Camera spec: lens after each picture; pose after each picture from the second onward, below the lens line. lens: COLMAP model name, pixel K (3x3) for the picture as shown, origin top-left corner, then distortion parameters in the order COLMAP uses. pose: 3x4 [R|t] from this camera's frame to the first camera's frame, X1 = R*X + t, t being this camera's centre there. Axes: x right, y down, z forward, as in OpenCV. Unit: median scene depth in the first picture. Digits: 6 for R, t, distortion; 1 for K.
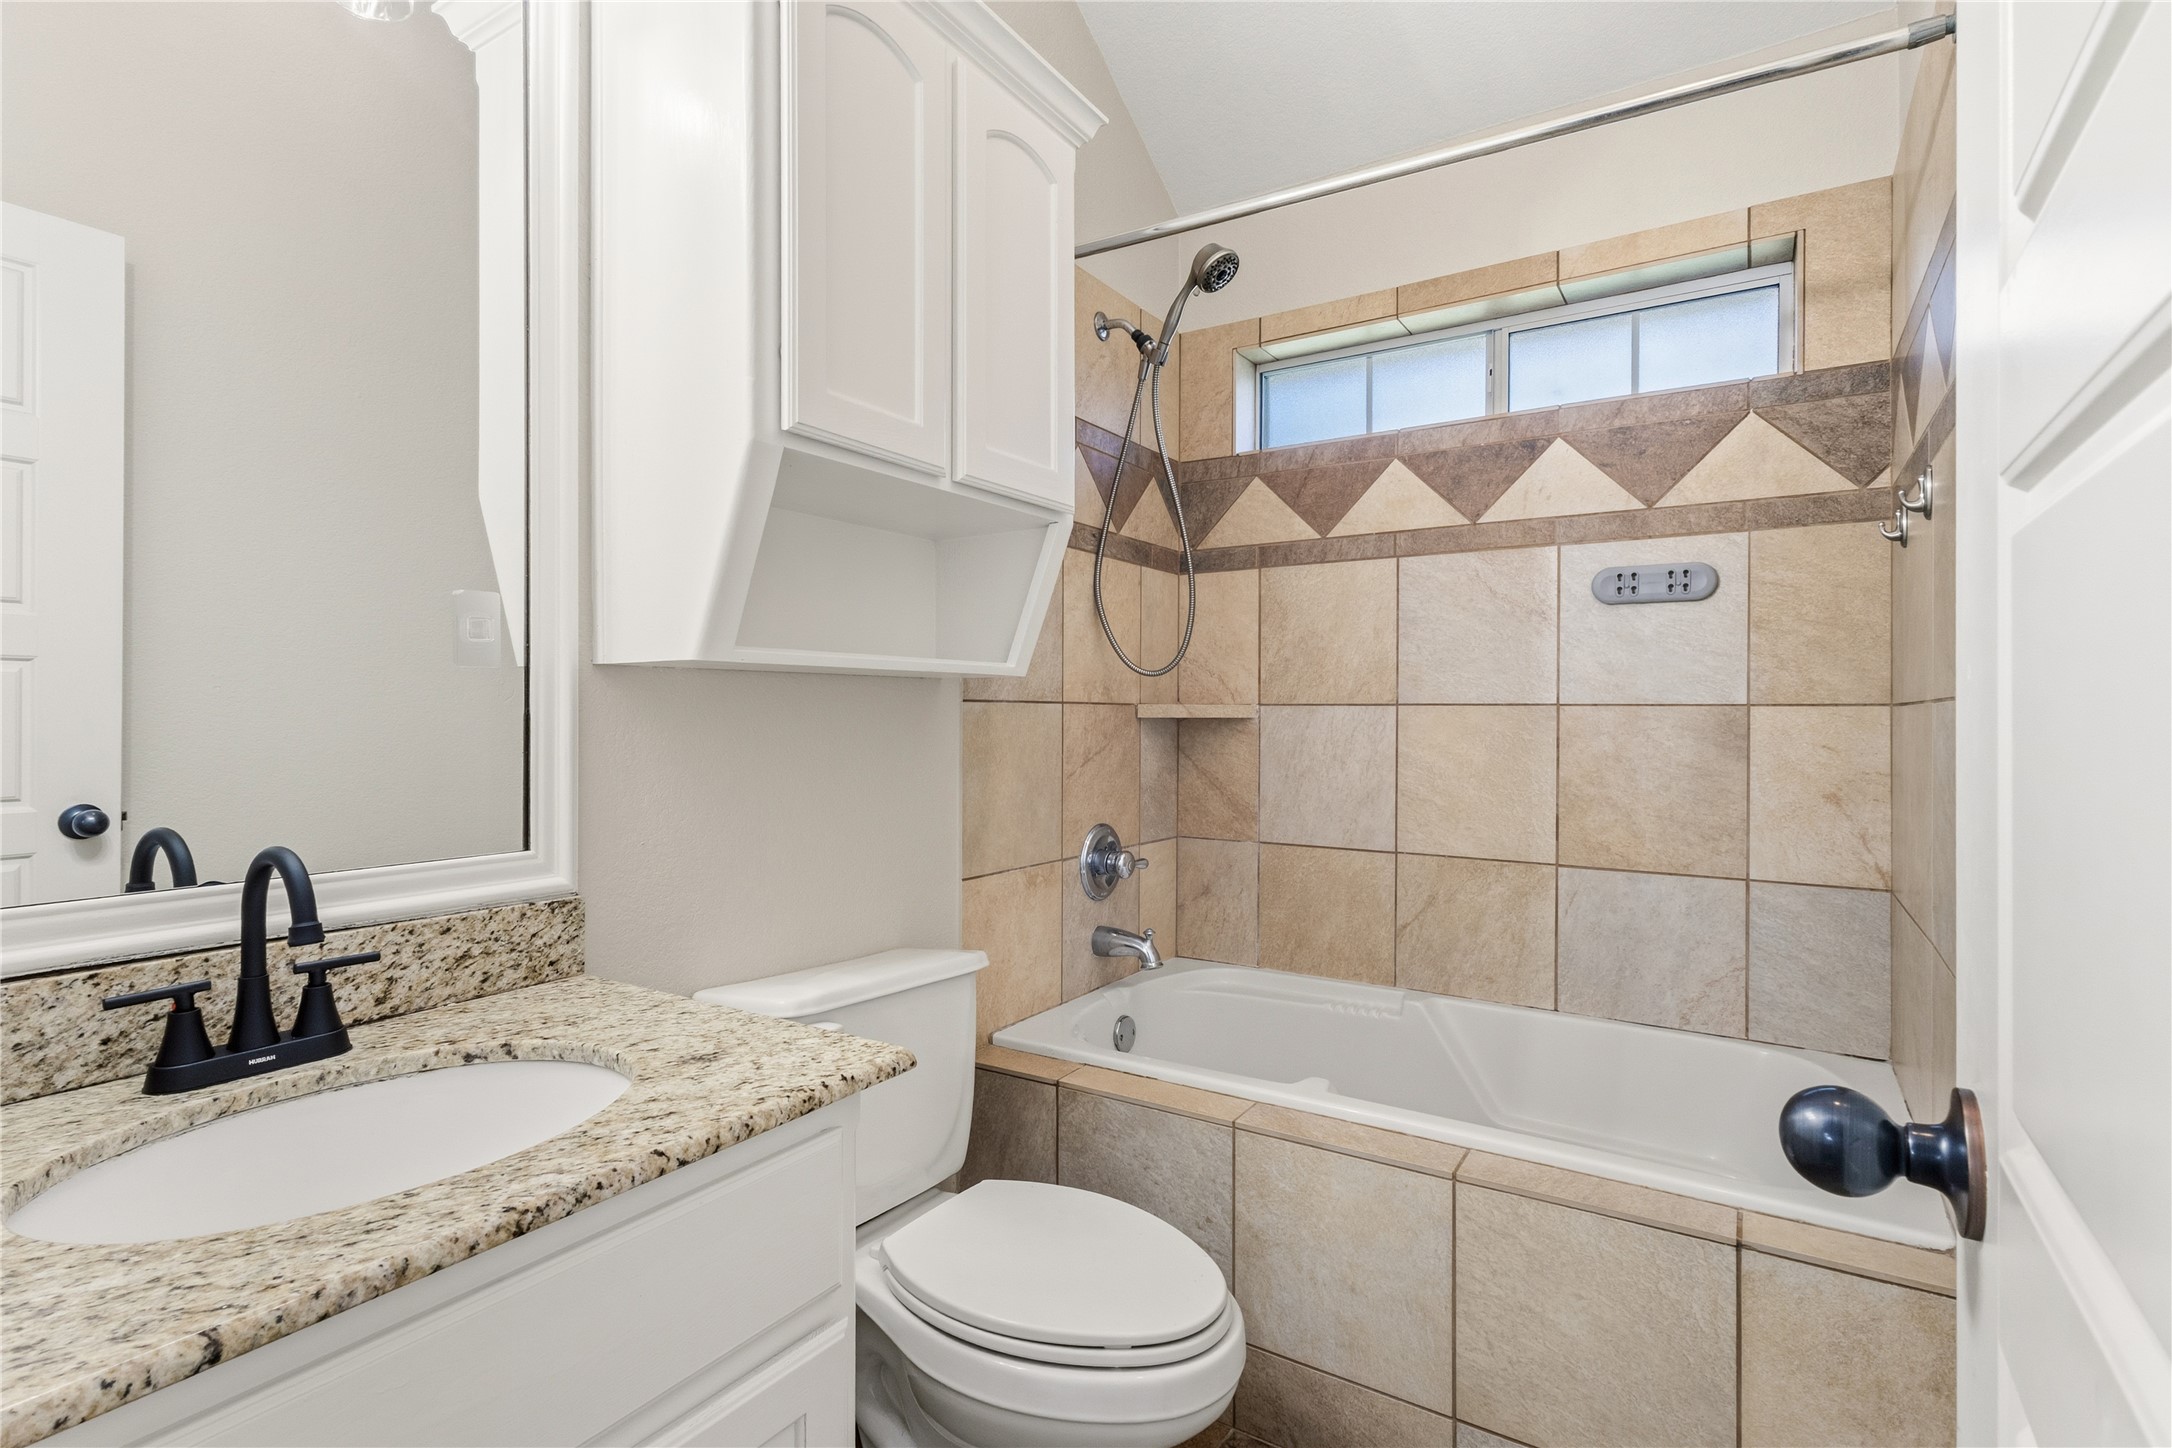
lens RADIAL K [[1042.3, 0, 1086.0], [0, 1042.3, 724.0], [0, 0, 1]] dist [0.002419, 0.000428]
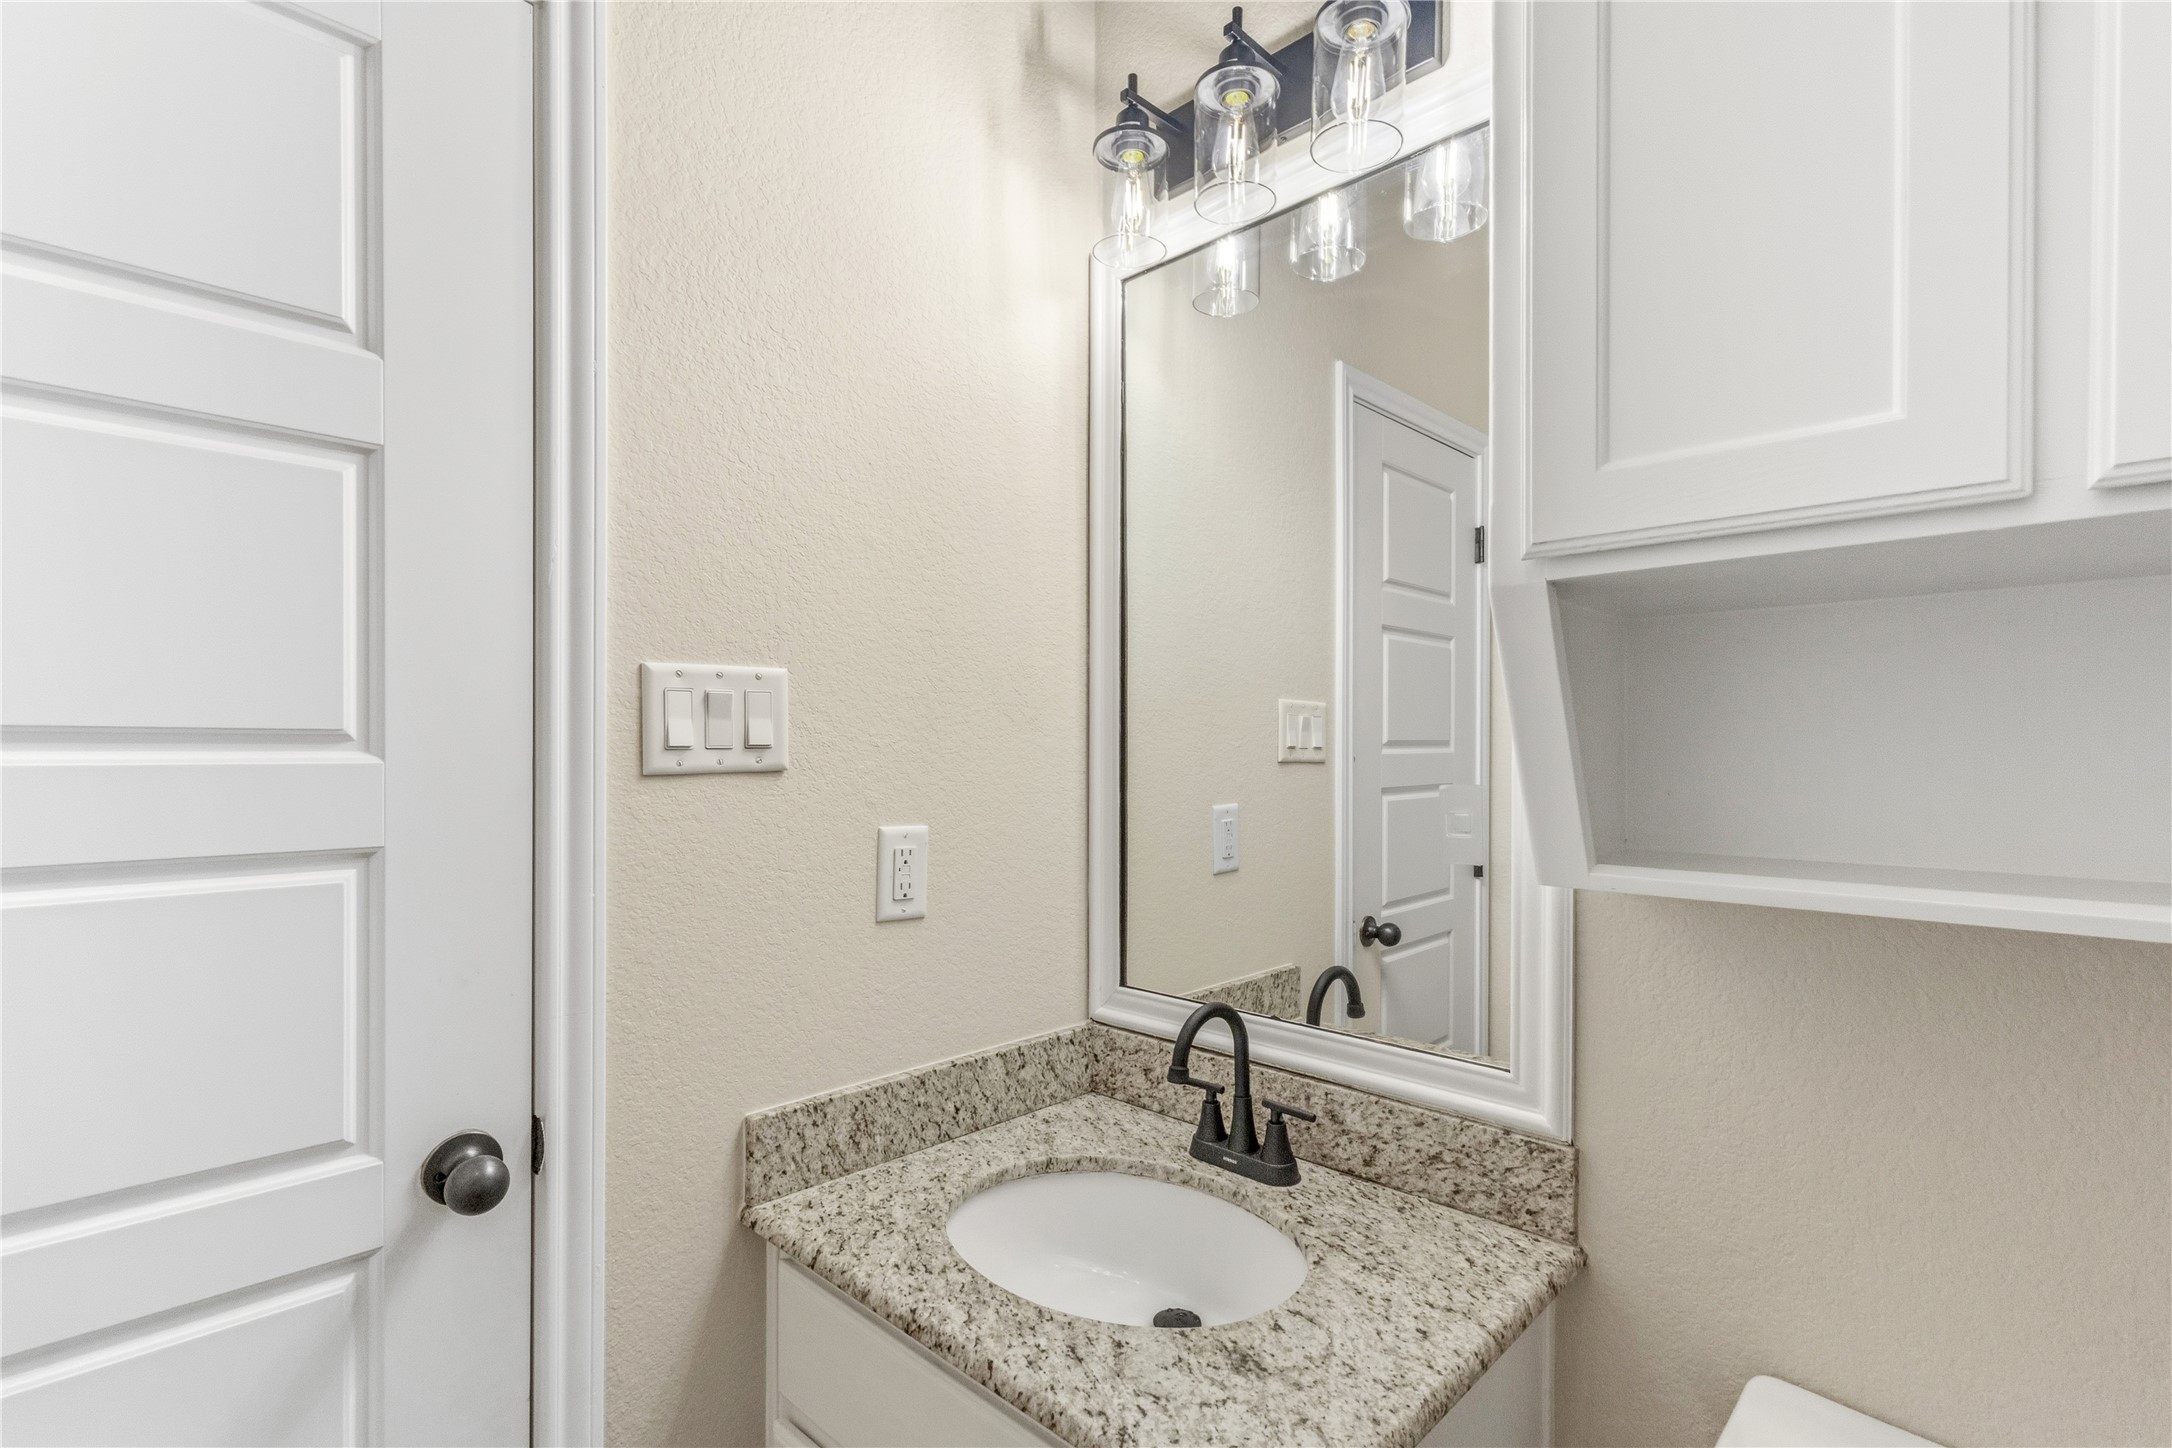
lens RADIAL K [[1019.4, 0, 1079.9], [0, 1019.4, 751.4], [0, 0, 1]] dist [0.004309, 0.001382]
pose [[-0.204798, 0.004090, -0.978796, 0.454556], [-0.008165, 0.999949, 0.005887, -0.179200], [0.978770, 0.009197, -0.204754, 0.942071]]
